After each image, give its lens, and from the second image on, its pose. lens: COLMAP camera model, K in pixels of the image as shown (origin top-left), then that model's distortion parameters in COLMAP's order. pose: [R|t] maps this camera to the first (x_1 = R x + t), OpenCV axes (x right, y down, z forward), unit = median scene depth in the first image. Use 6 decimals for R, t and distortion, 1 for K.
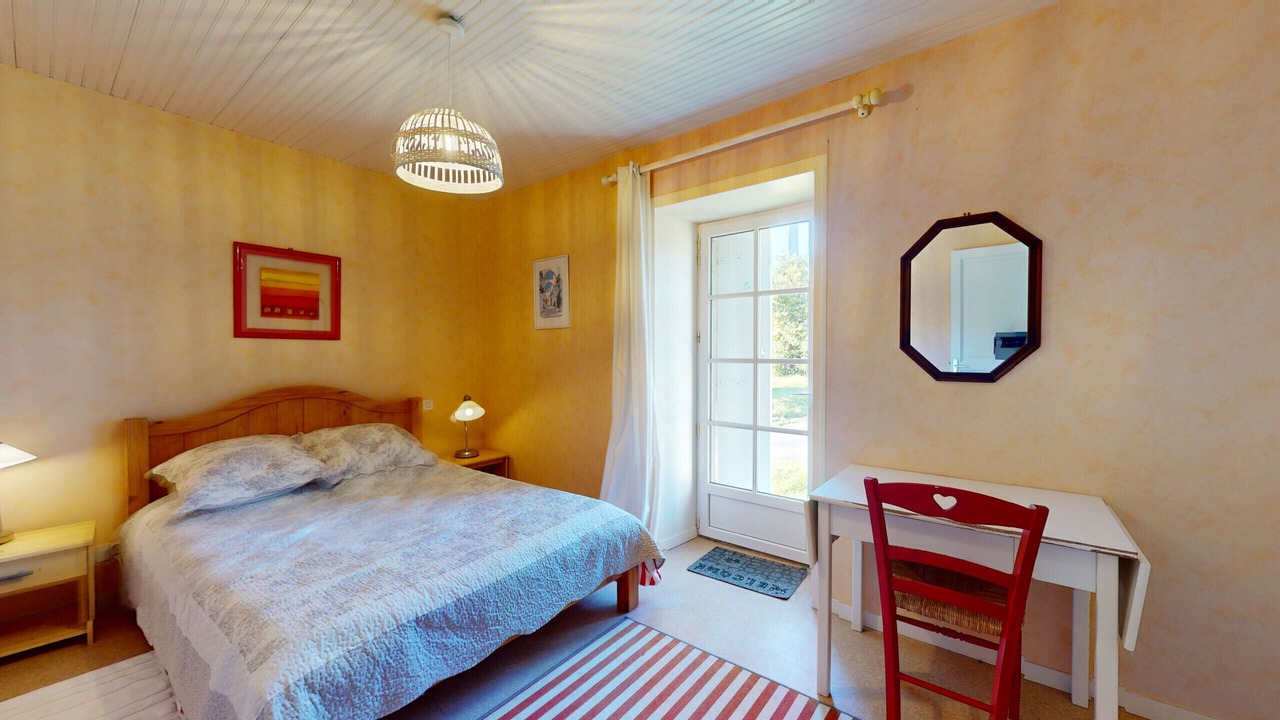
lens RADIAL K [[467.5, 0, 639.2], [0, 467.5, 359.8], [0, 0, 1]] dist [0.000568, -0.000023]
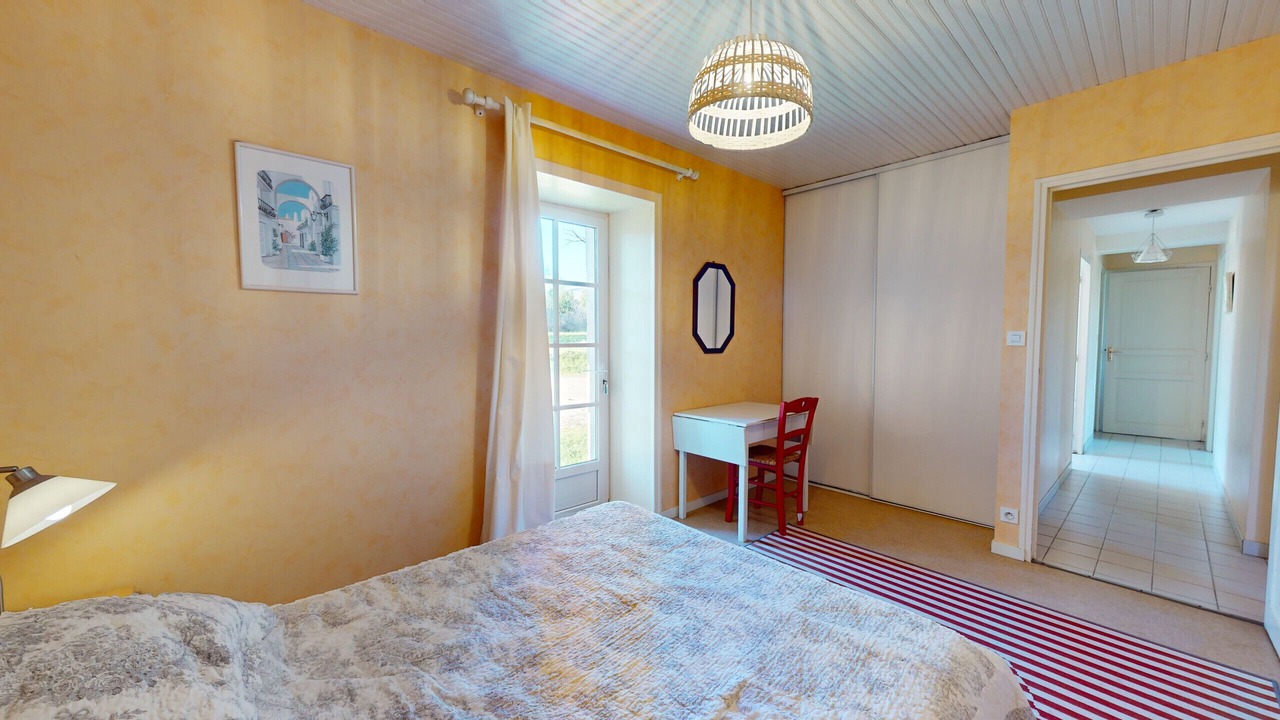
lens RADIAL K [[467.5, 0, 639.9], [0, 467.5, 360.7], [0, 0, 1]] dist [0.000568, -0.000023]
pose [[0.170515, -0.048538, 0.984159, -0.919963], [0.014355, 0.998802, 0.046773, -0.011523], [-0.985250, 0.006152, 0.171008, 0.763271]]
